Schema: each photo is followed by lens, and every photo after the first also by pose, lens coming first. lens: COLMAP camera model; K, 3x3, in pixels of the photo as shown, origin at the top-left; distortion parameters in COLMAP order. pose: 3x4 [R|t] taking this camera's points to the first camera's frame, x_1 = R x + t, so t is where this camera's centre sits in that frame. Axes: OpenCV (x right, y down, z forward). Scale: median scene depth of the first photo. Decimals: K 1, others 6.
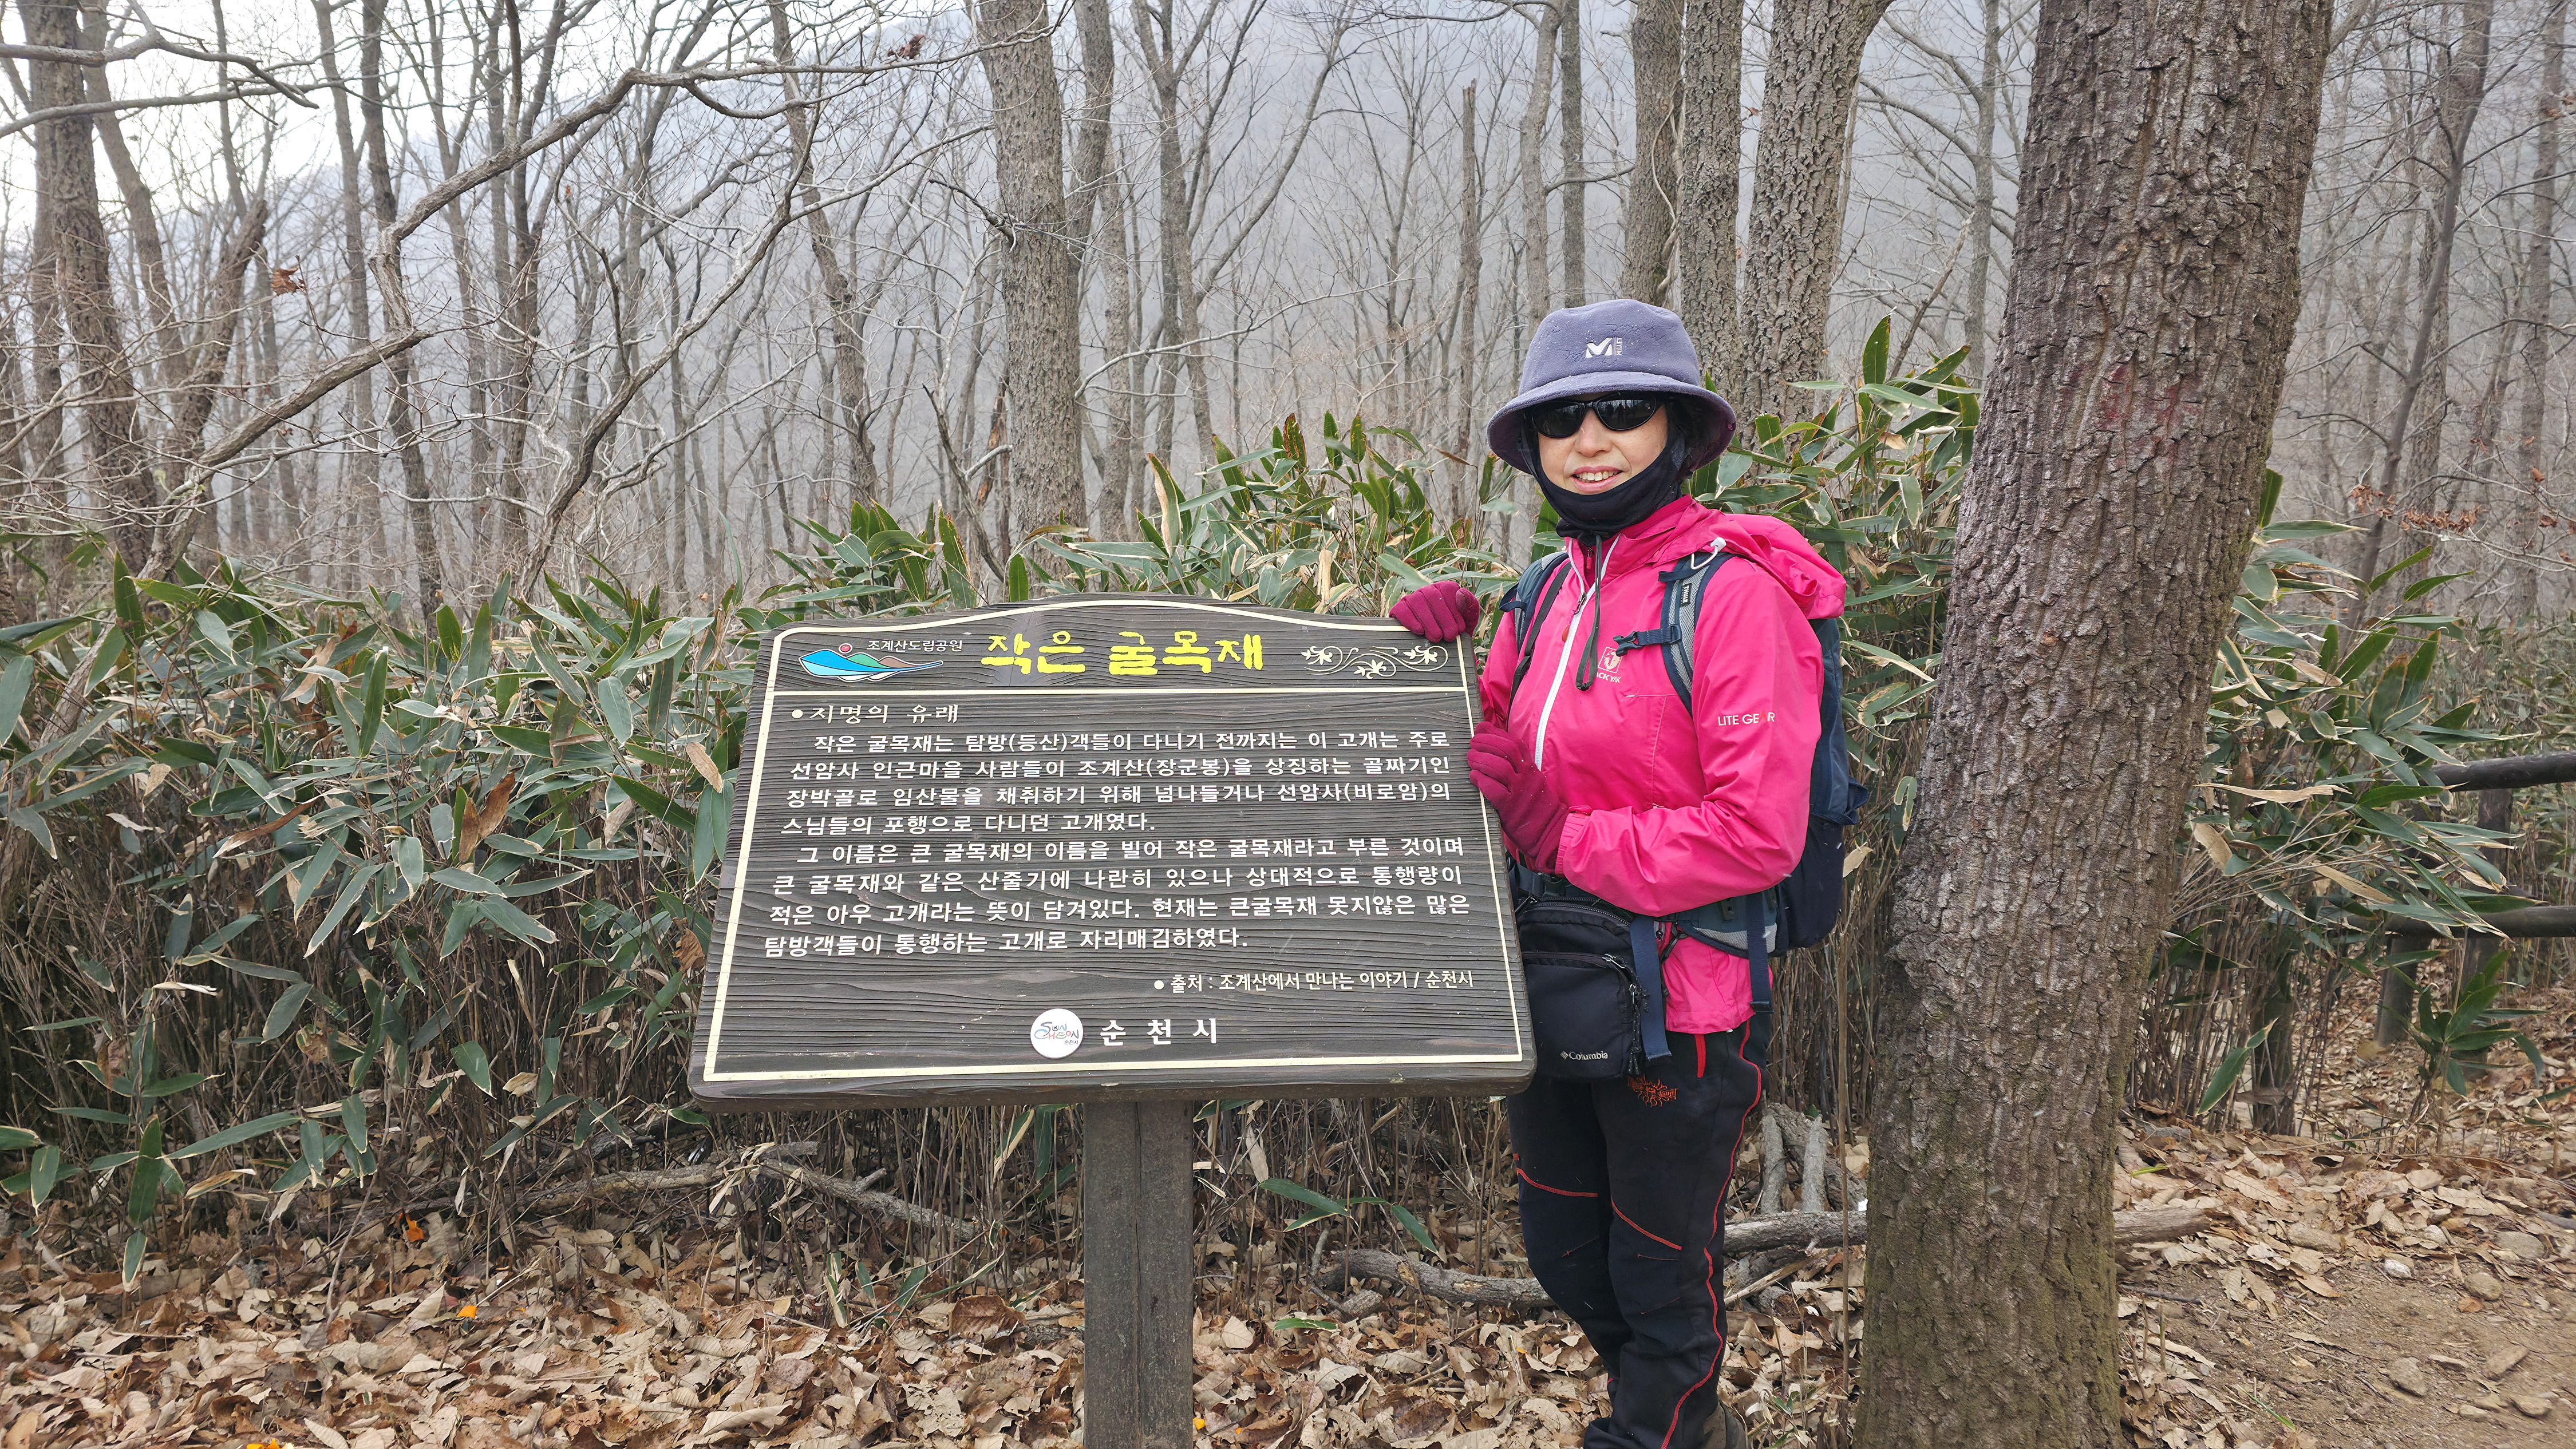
lens RADIAL K [[1699.3, 0, 1234.8], [0, 1699.3, 659.7], [0, 0, 1]] dist [0.088654, -0.068872]
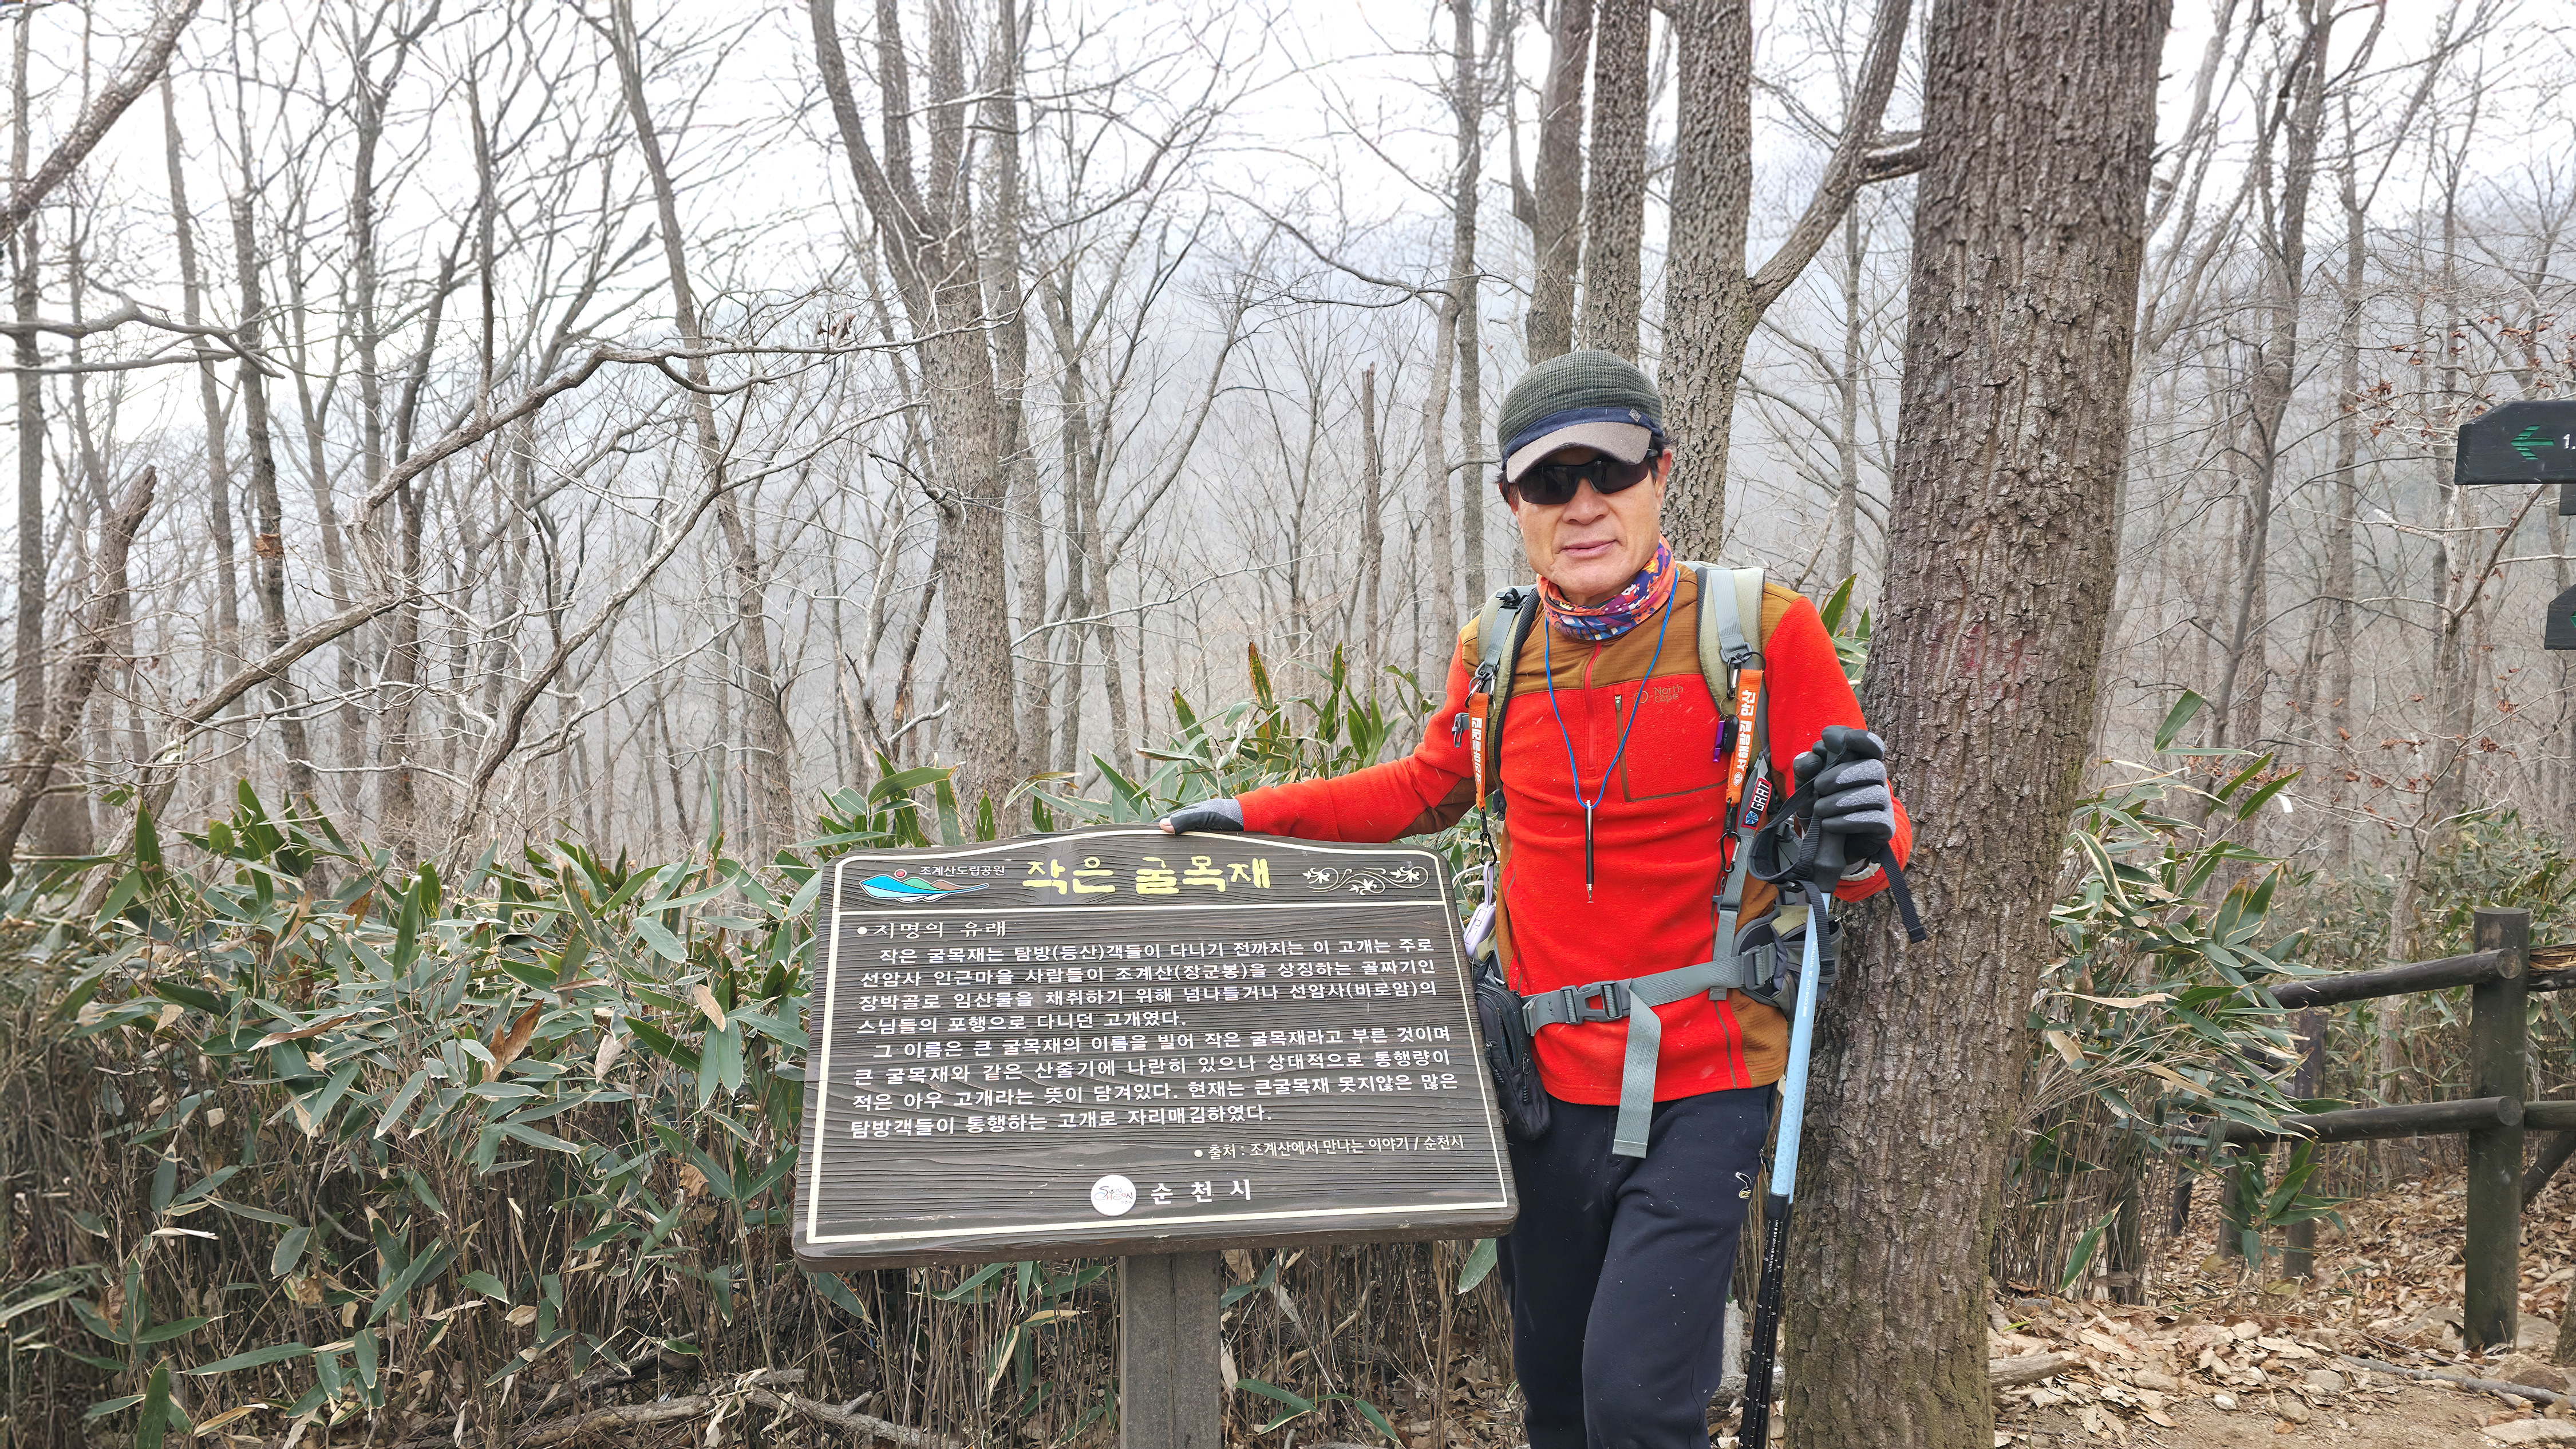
lens RADIAL K [[1694.4, 0, 1300.6], [0, 1694.4, 893.1], [0, 0, 1]] dist [0.103077, -0.088847]
pose [[0.995492, -0.013510, 0.093879, -0.071692], [0.015619, 0.999641, -0.021767, 0.034921], [-0.093551, 0.023135, 0.995346, -0.143495]]
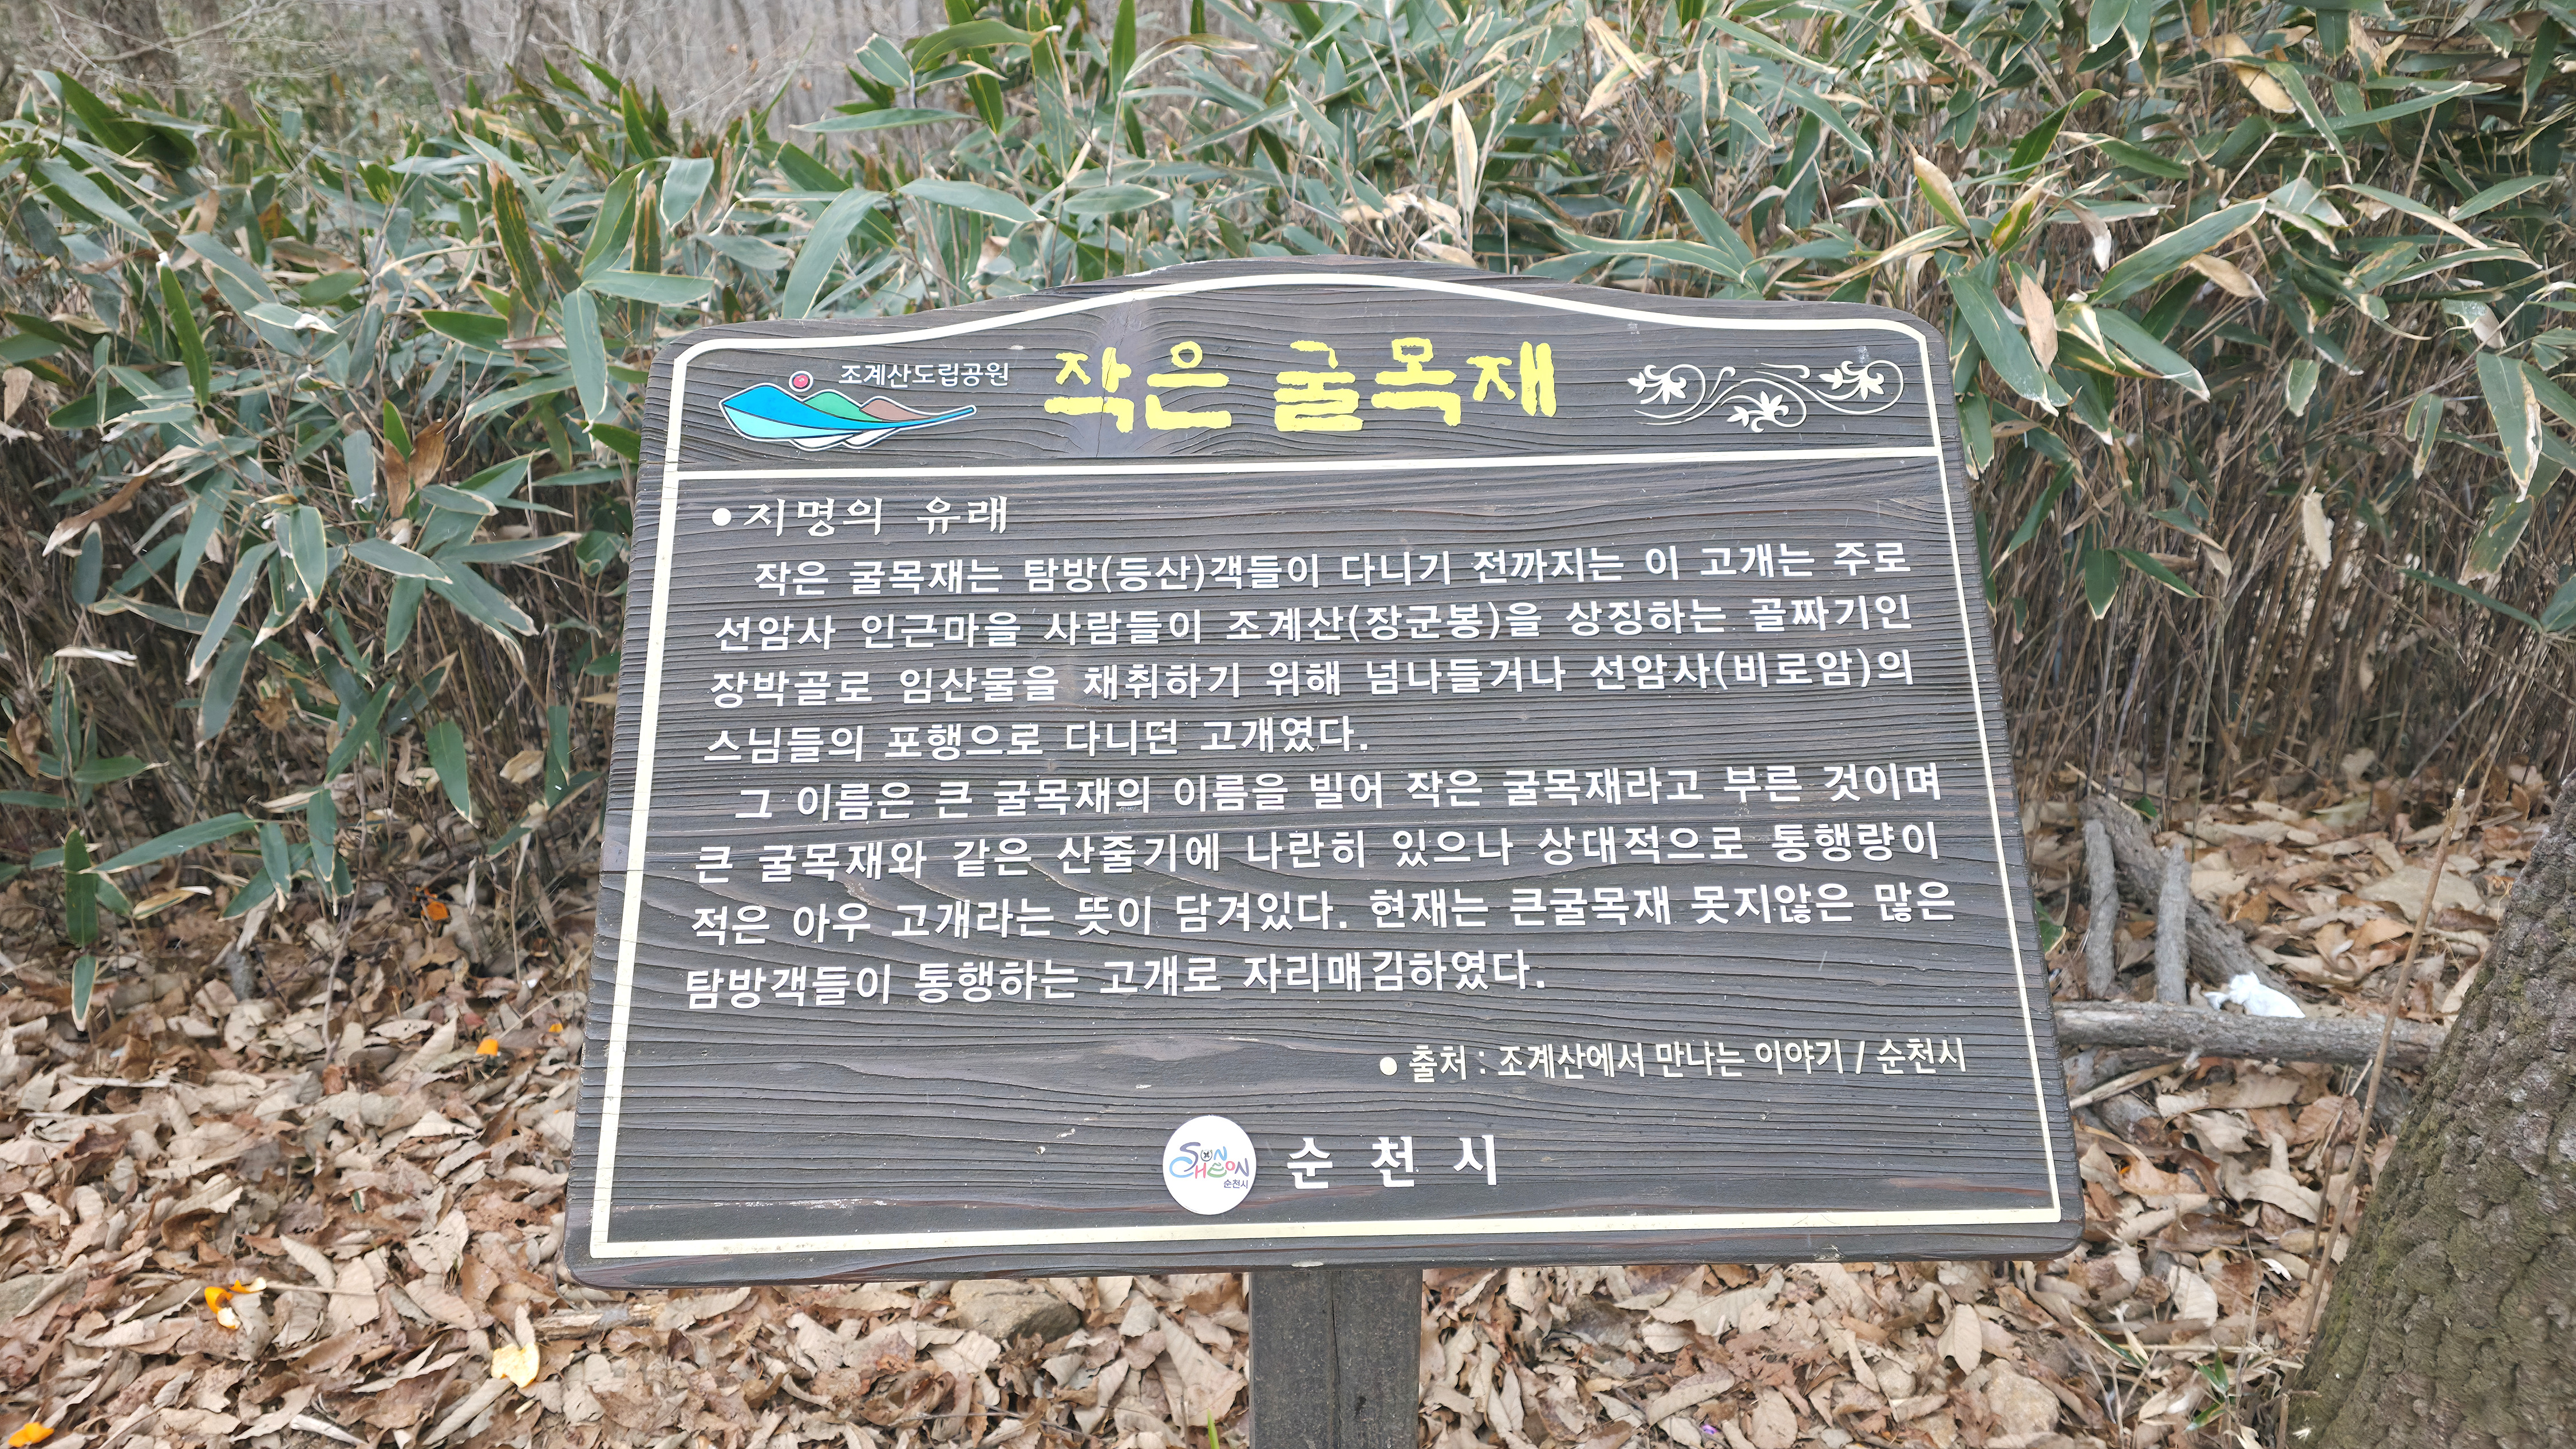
lens RADIAL K [[1662.9, 0, 1210.1], [0, 1662.9, 719.6], [0, 0, 1]] dist [0.168761, -0.355864]
pose [[0.998270, 0.009807, -0.057974, -0.063152], [0.010951, 0.937726, 0.347203, -0.092764], [0.057769, -0.347238, 0.935996, 0.461814]]
